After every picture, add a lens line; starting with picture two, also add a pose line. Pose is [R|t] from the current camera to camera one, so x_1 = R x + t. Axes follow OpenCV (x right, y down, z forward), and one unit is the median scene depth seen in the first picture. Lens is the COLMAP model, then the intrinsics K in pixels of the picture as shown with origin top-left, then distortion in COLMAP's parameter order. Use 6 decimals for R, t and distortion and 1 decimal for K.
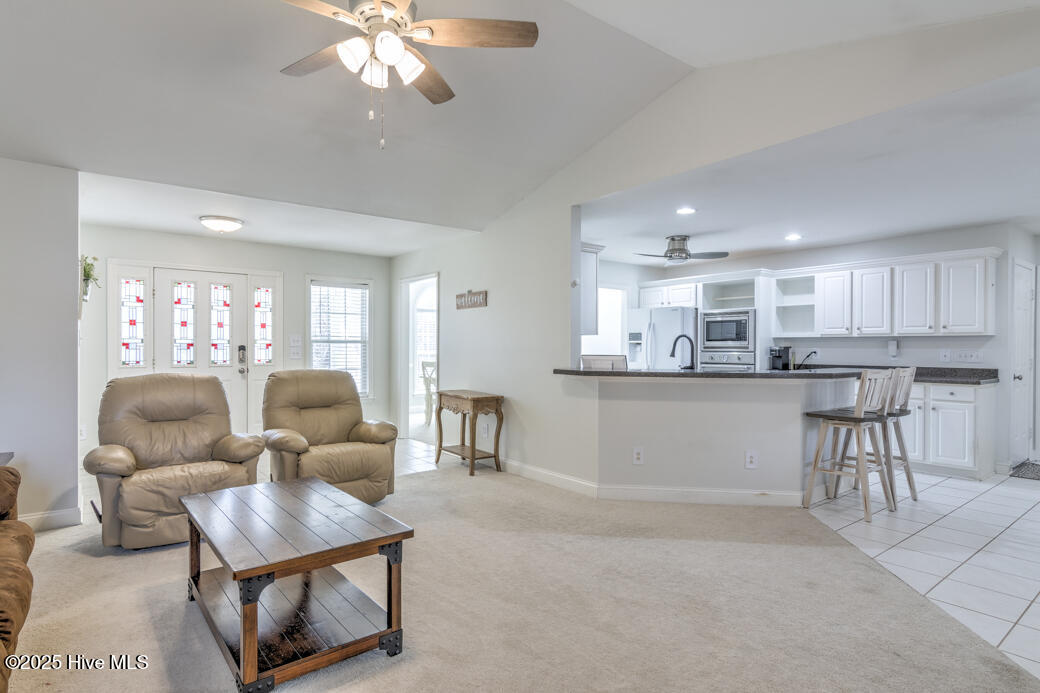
lens RADIAL K [[548.0, 0, 518.0], [0, 548.0, 349.3], [0, 0, 1]] dist [0.002657, 0.001389]
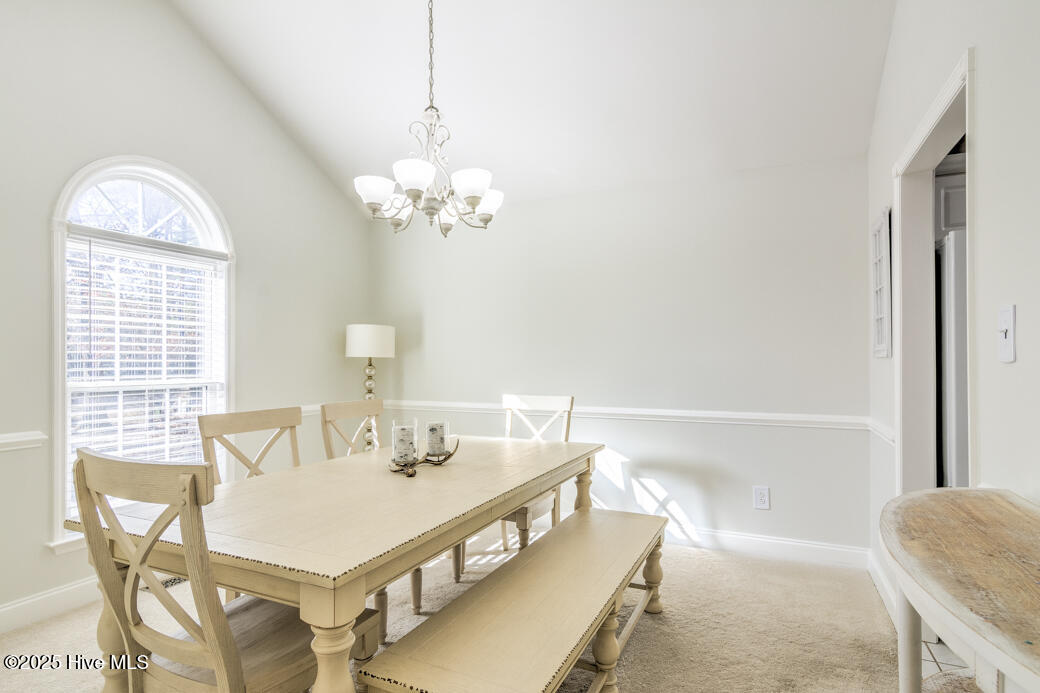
lens RADIAL K [[548.0, 0, 518.0], [0, 548.0, 349.3], [0, 0, 1]] dist [0.002657, 0.001389]
pose [[0.890741, -0.002365, 0.454505, -0.227879], [0.007602, 0.999924, -0.009695, -0.016800], [-0.454447, 0.012090, 0.890692, 1.359273]]
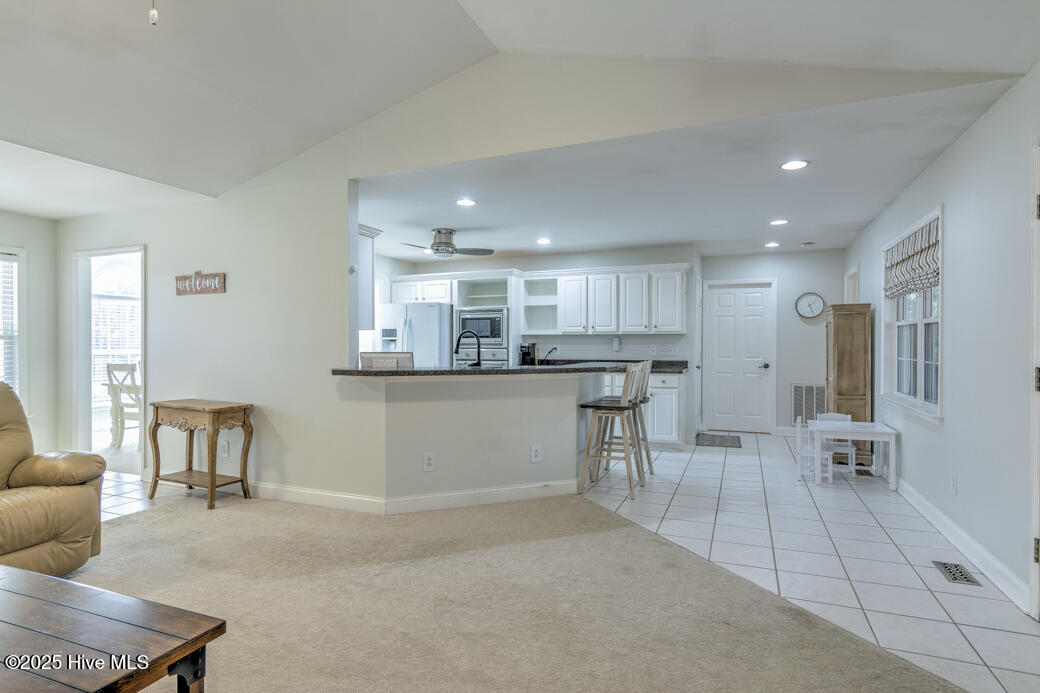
lens RADIAL K [[548.0, 0, 518.0], [0, 548.0, 349.3], [0, 0, 1]] dist [0.002657, 0.001389]
pose [[0.871924, -0.006532, 0.489597, -0.090475], [0.004689, 0.999977, 0.004992, 0.001939], [-0.489618, -0.002057, 0.871935, 0.115137]]
